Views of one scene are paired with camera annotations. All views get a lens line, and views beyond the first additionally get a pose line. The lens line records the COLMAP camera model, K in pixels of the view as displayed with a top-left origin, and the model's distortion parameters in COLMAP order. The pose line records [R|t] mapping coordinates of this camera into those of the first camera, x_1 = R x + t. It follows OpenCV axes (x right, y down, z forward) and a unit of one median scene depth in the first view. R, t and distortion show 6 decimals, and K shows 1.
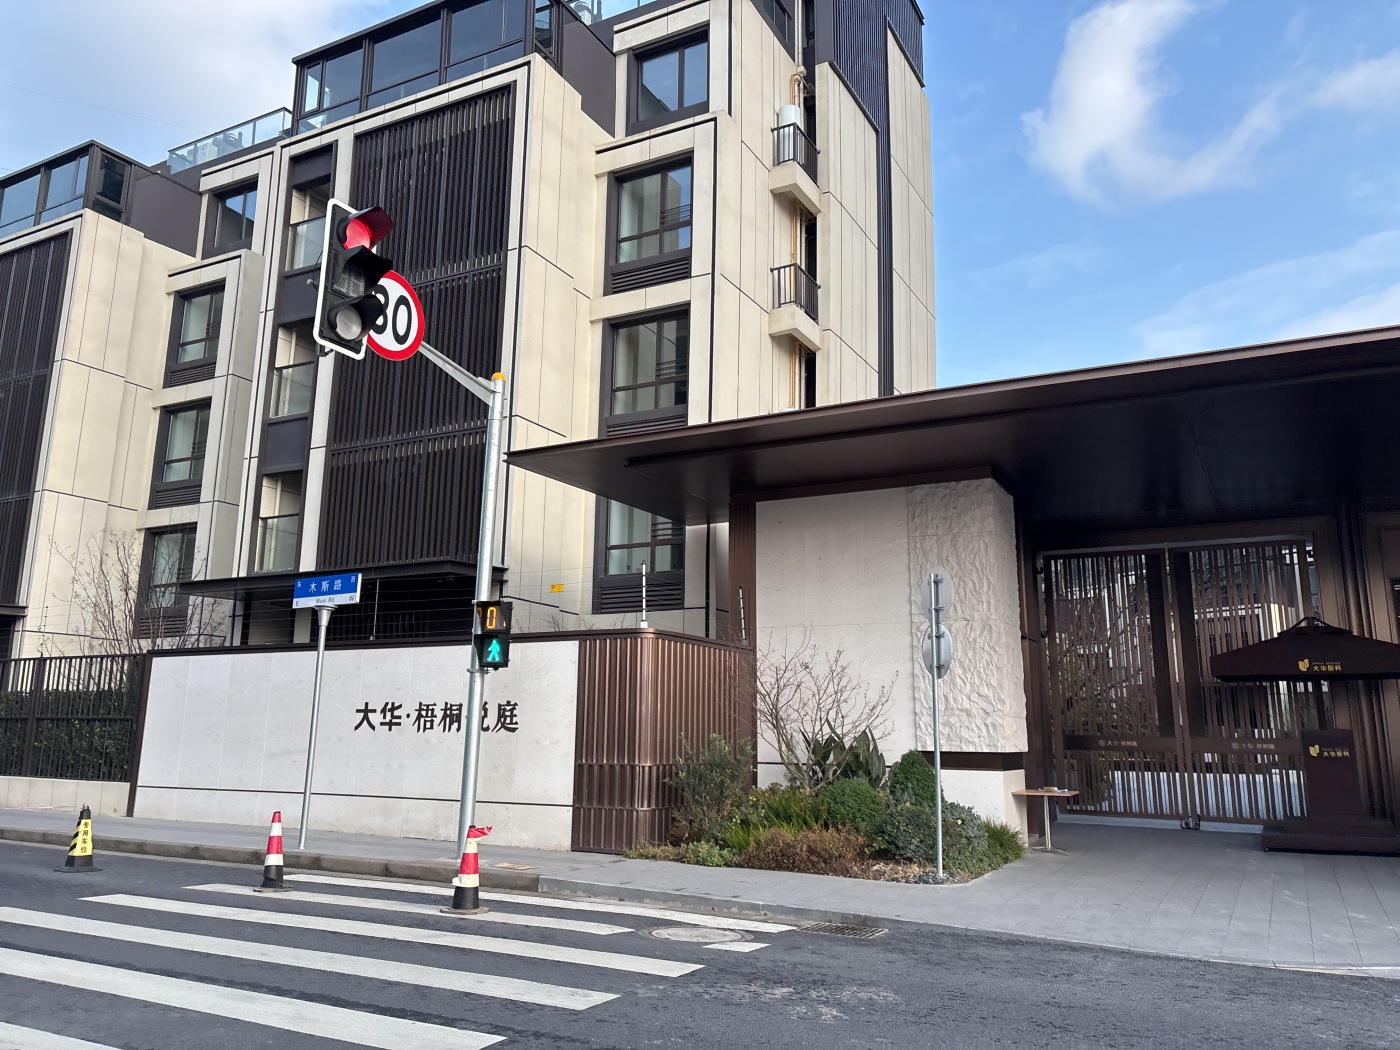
lens RADIAL K [[1075.3, 0, 700.0], [0, 1075.3, 525.0], [0, 0, 1]] dist [0.000488, -0.004717]
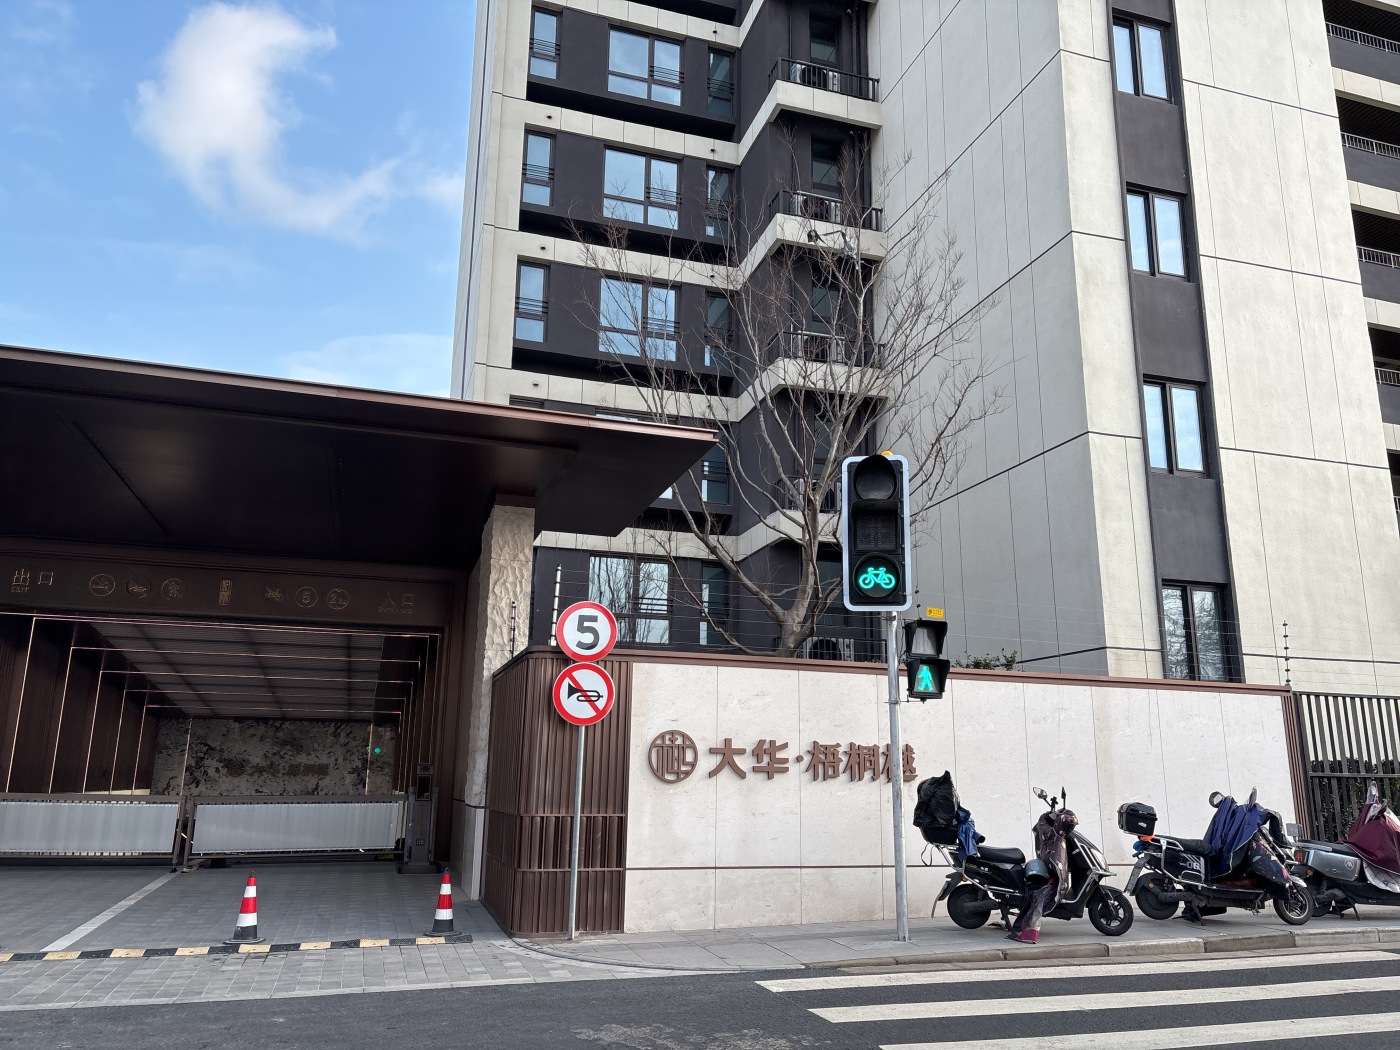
lens RADIAL K [[1075.3, 0, 700.0], [0, 1075.3, 525.0], [0, 0, 1]] dist [0.000488, -0.004717]
pose [[0.705704, 0.155586, 0.691213, -0.839449], [-0.150746, 0.986225, -0.068084, 0.081333], [-0.692284, -0.056151, 0.719437, 0.535462]]
